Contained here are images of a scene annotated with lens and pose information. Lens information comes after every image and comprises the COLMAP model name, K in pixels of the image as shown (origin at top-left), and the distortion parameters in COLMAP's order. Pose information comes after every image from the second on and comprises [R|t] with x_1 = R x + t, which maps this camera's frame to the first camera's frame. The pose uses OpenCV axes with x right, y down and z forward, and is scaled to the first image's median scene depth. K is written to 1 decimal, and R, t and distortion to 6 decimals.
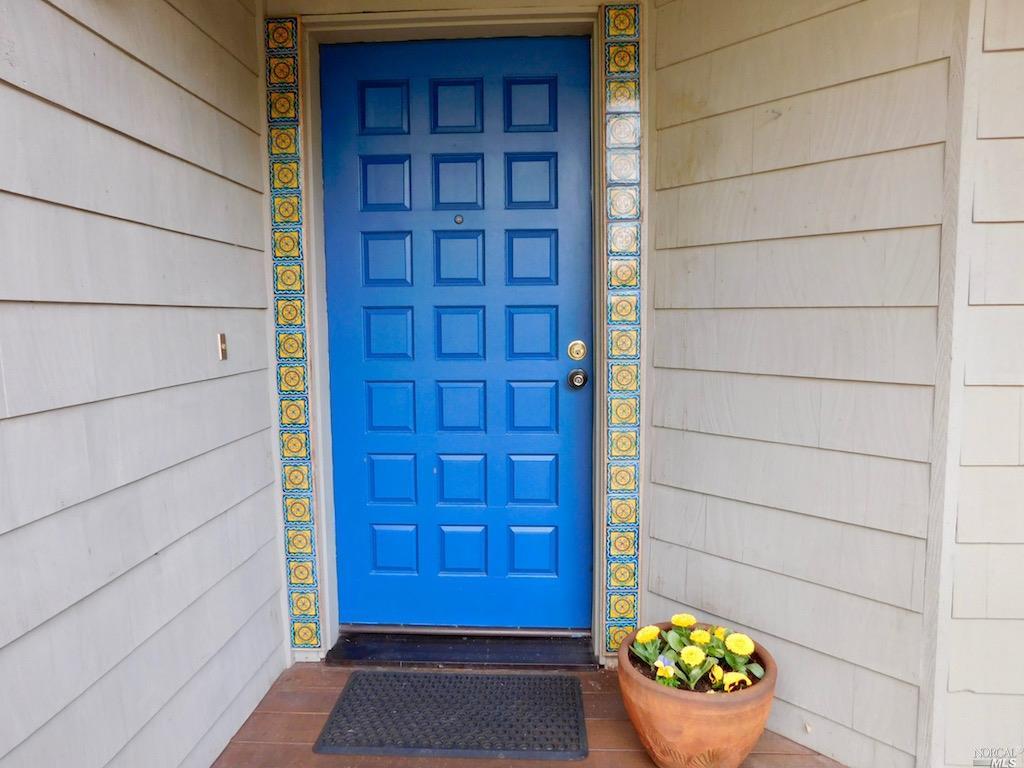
lens RADIAL K [[672.6, 0, 510.9], [0, 672.6, 385.8], [0, 0, 1]] dist [-0.079594, 0.062753]
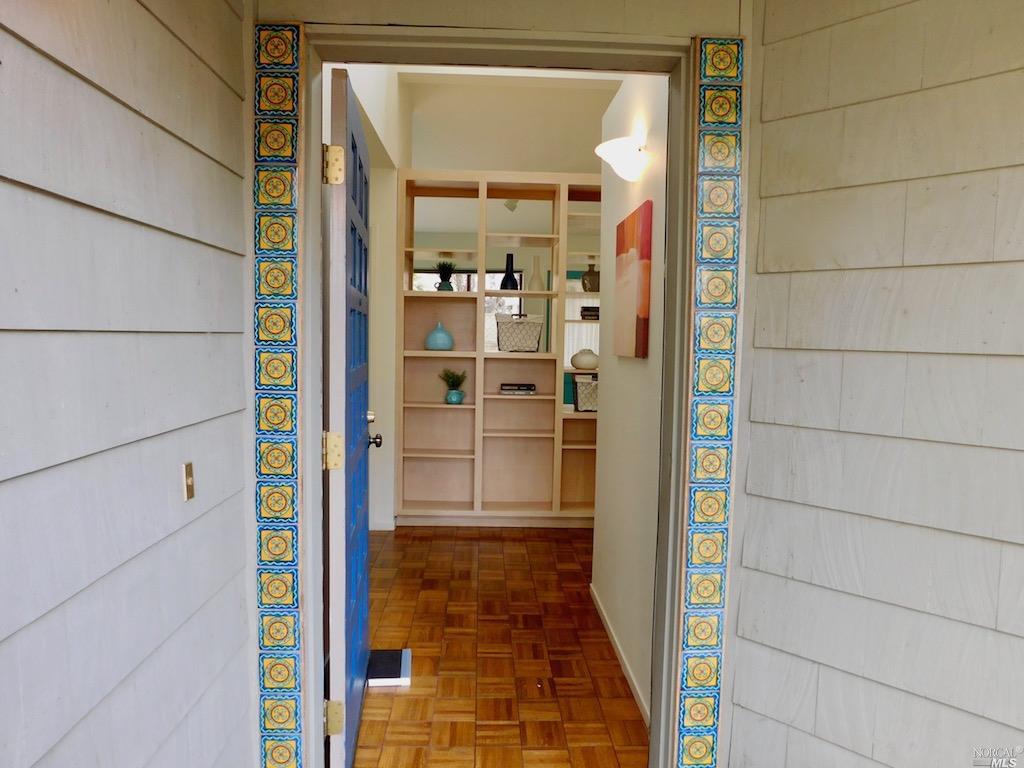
lens RADIAL K [[672.6, 0, 510.9], [0, 672.6, 385.8], [0, 0, 1]] dist [-0.079594, 0.062753]
pose [[0.996109, 0.022318, 0.085252, -0.135513], [-0.019799, 0.999345, -0.030286, -0.126789], [-0.085873, 0.028481, 0.995899, 0.234964]]
